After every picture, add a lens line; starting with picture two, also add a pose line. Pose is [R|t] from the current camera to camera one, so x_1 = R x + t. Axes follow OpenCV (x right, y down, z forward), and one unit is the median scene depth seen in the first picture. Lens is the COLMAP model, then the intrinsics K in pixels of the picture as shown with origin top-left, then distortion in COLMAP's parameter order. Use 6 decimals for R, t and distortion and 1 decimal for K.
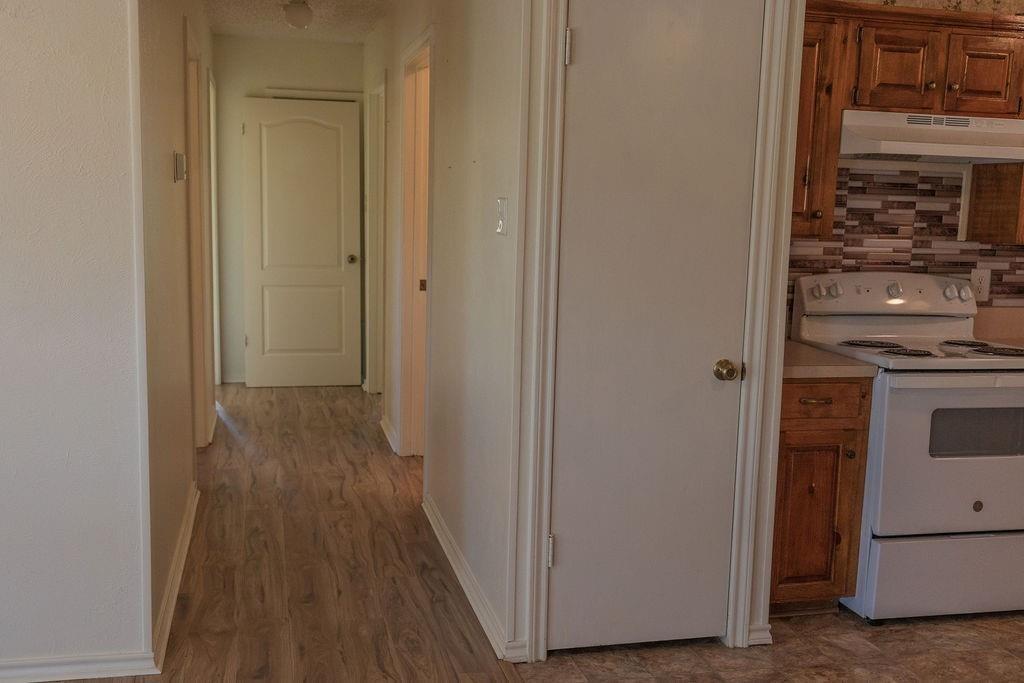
lens RADIAL K [[1025.8, 0, 512.0], [0, 1025.8, 341.5], [0, 0, 1]] dist [-0.013747, 0.026493]
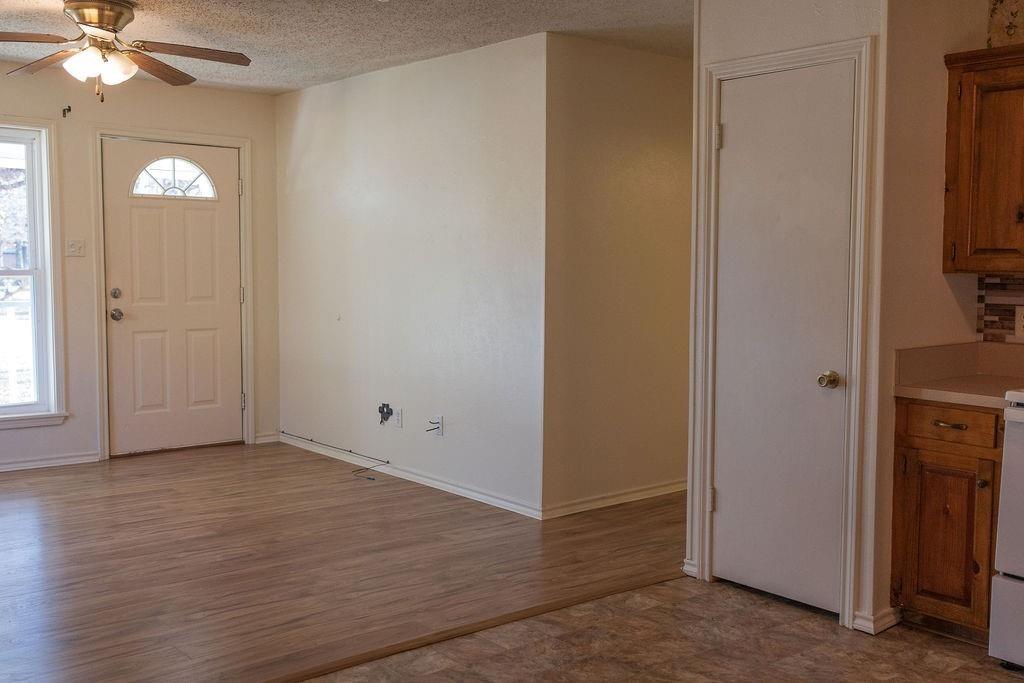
lens RADIAL K [[1016.2, 0, 512.0], [0, 1016.2, 341.5], [0, 0, 1]] dist [0.009094, 0.031526]
pose [[0.447587, 0.047480, -0.892979, 1.031636], [-0.117110, 0.993101, -0.005896, 0.031614], [0.886539, 0.107216, 0.450060, 0.120718]]
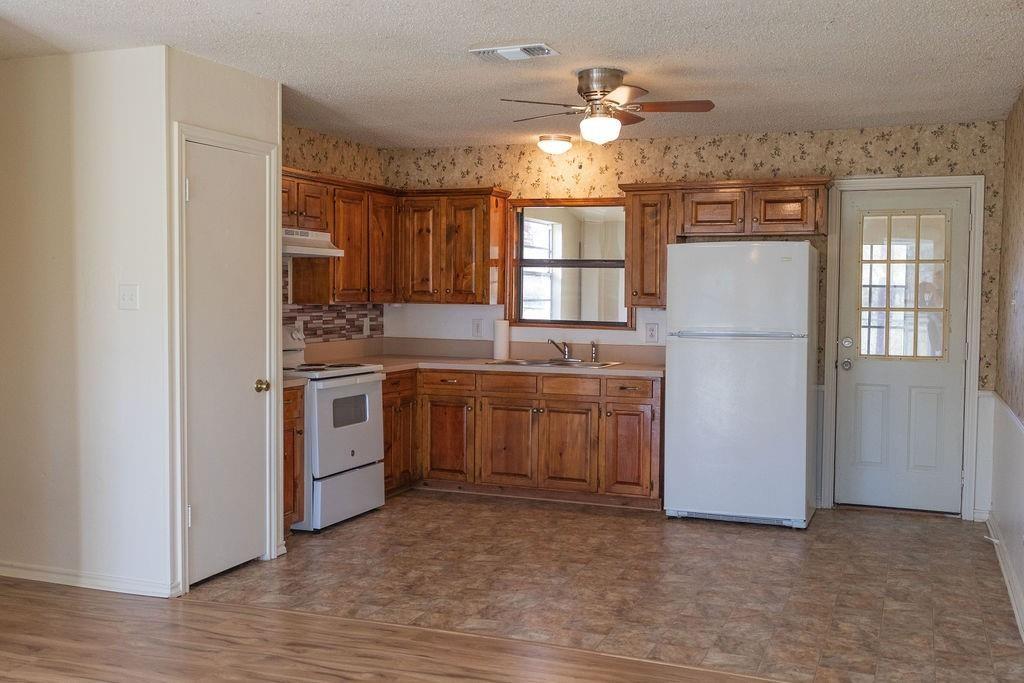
lens RADIAL K [[1016.2, 0, 512.0], [0, 1016.2, 341.5], [0, 0, 1]] dist [0.009094, 0.031526]
pose [[0.576533, -0.066904, 0.814330, -0.820687], [0.121009, 0.992643, -0.004119, 0.011842], [-0.808064, 0.100916, 0.580387, -0.257446]]
